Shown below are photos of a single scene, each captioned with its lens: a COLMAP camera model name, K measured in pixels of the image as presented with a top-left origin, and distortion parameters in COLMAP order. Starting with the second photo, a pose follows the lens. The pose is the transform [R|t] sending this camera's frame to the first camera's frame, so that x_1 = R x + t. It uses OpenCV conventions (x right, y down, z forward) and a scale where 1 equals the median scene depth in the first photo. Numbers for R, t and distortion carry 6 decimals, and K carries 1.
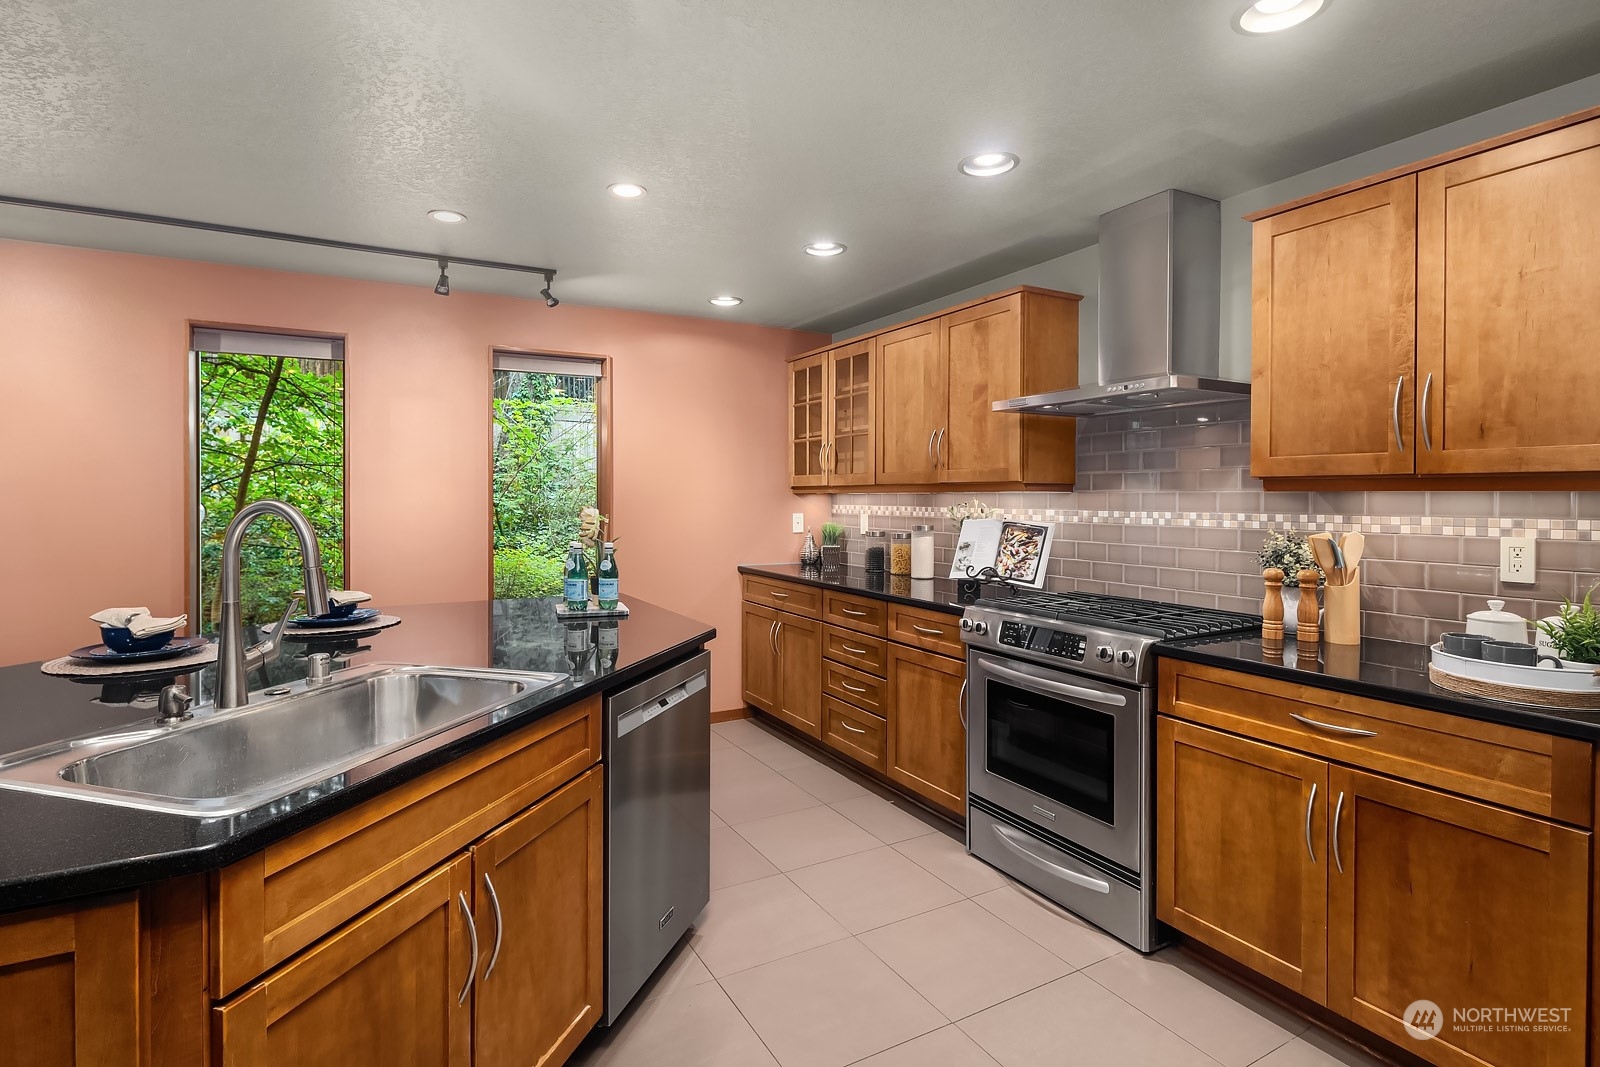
lens RADIAL K [[777.2, 0, 791.0], [0, 777.2, 509.0], [0, 0, 1]] dist [-0.005200, -0.004479]
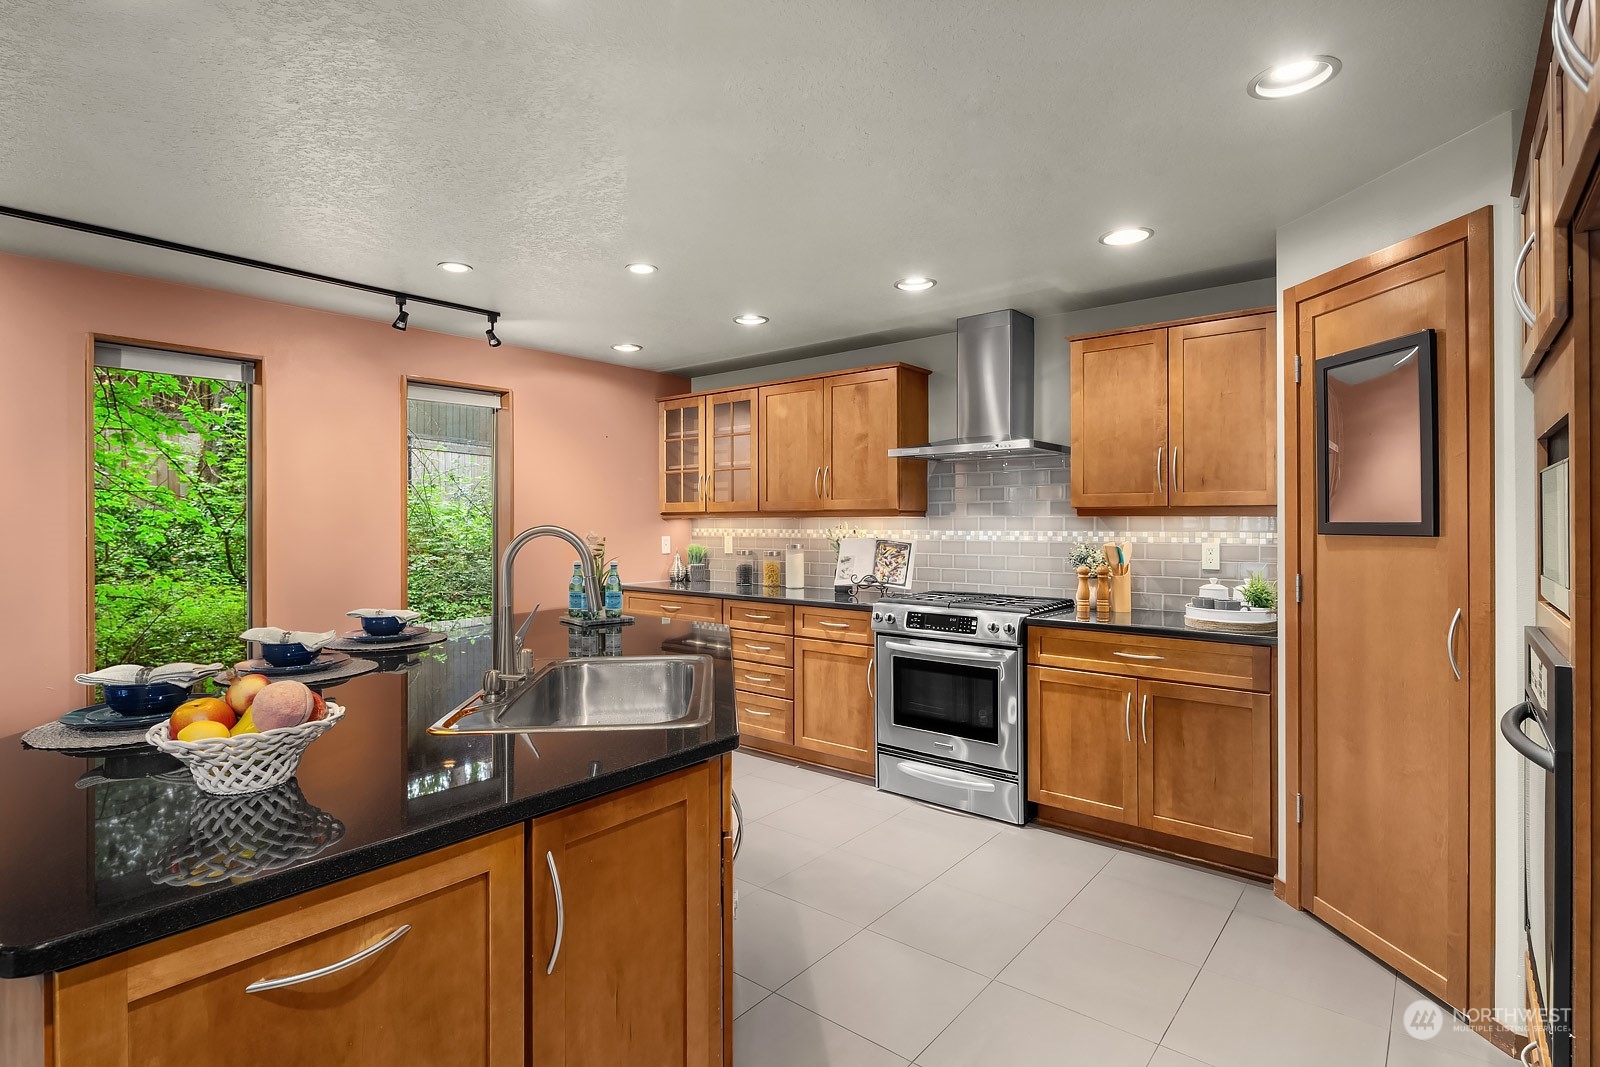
lens RADIAL K [[777.2, 0, 794.1], [0, 777.2, 528.2], [0, 0, 1]] dist [-0.005200, -0.004479]
pose [[0.930751, -0.007971, 0.365567, -0.382774], [0.010474, 0.999933, -0.004864, 0.001820], [-0.365504, 0.008356, 0.930772, -0.185060]]
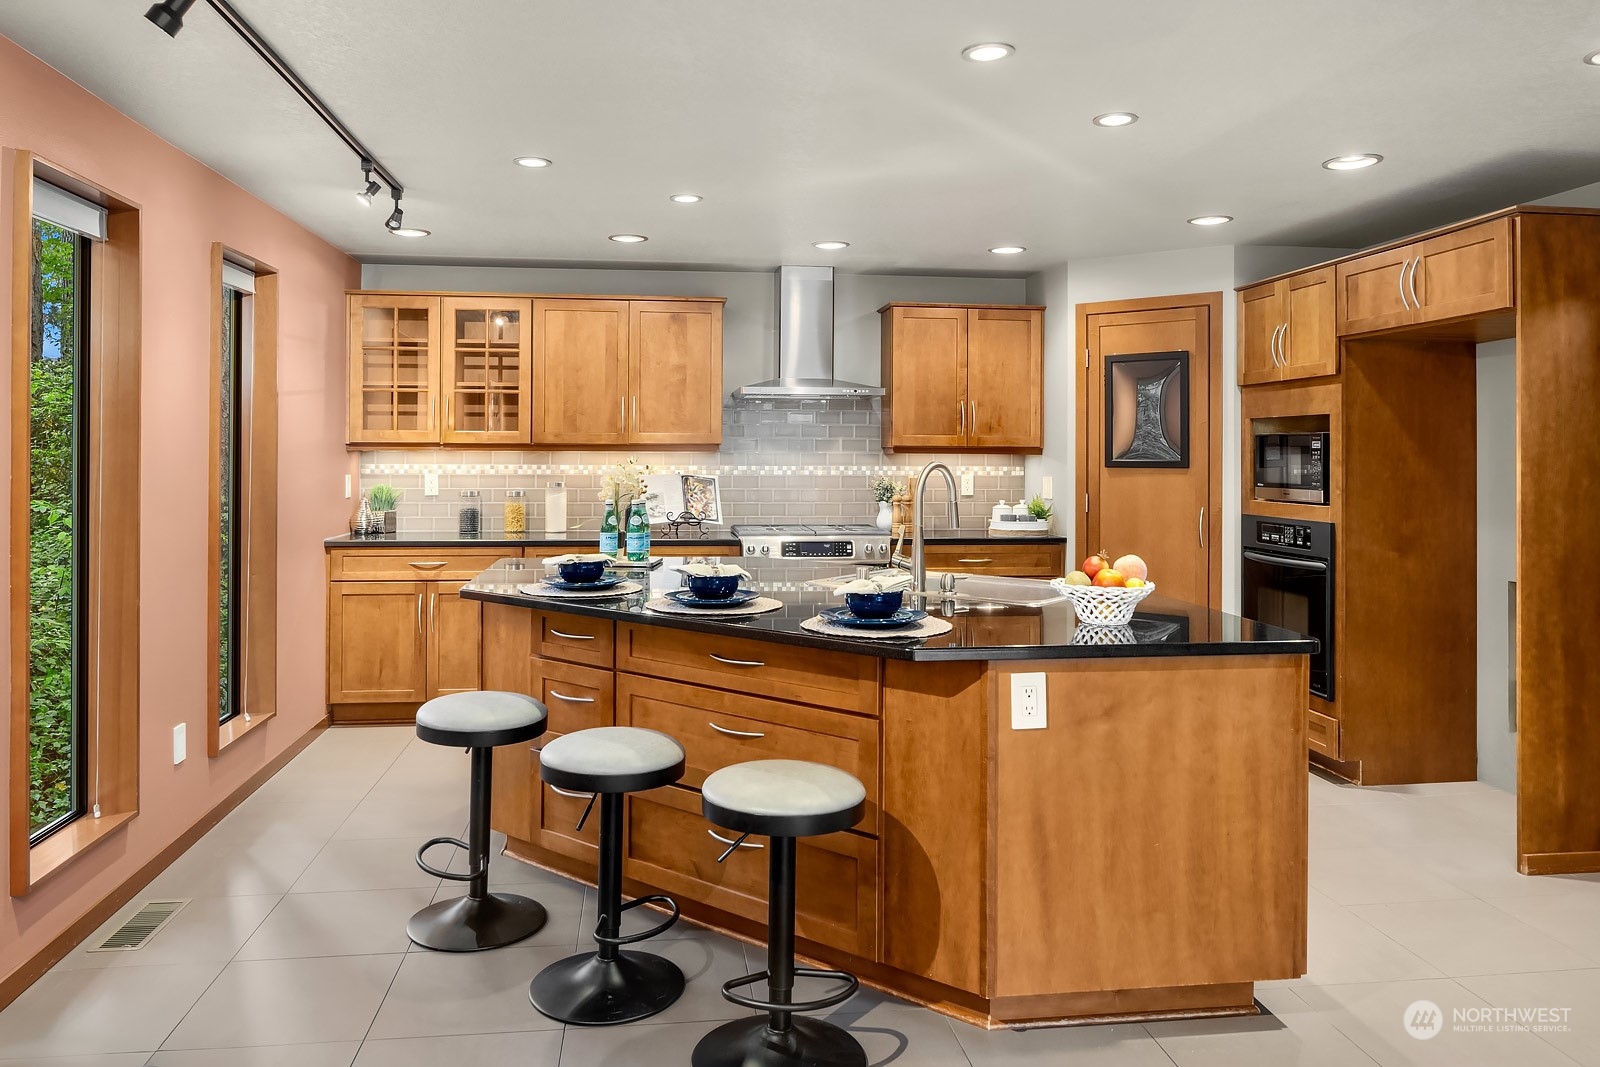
lens RADIAL K [[1061.9, 0, 801.3], [0, 1061.9, 458.5], [0, 0, 1]] dist [-0.022274, -0.000227]
pose [[0.378689, -0.003677, 0.925517, -1.434618], [0.011058, 0.999939, -0.000552, -0.009212], [-0.925458, 0.010444, 0.378706, 0.201109]]
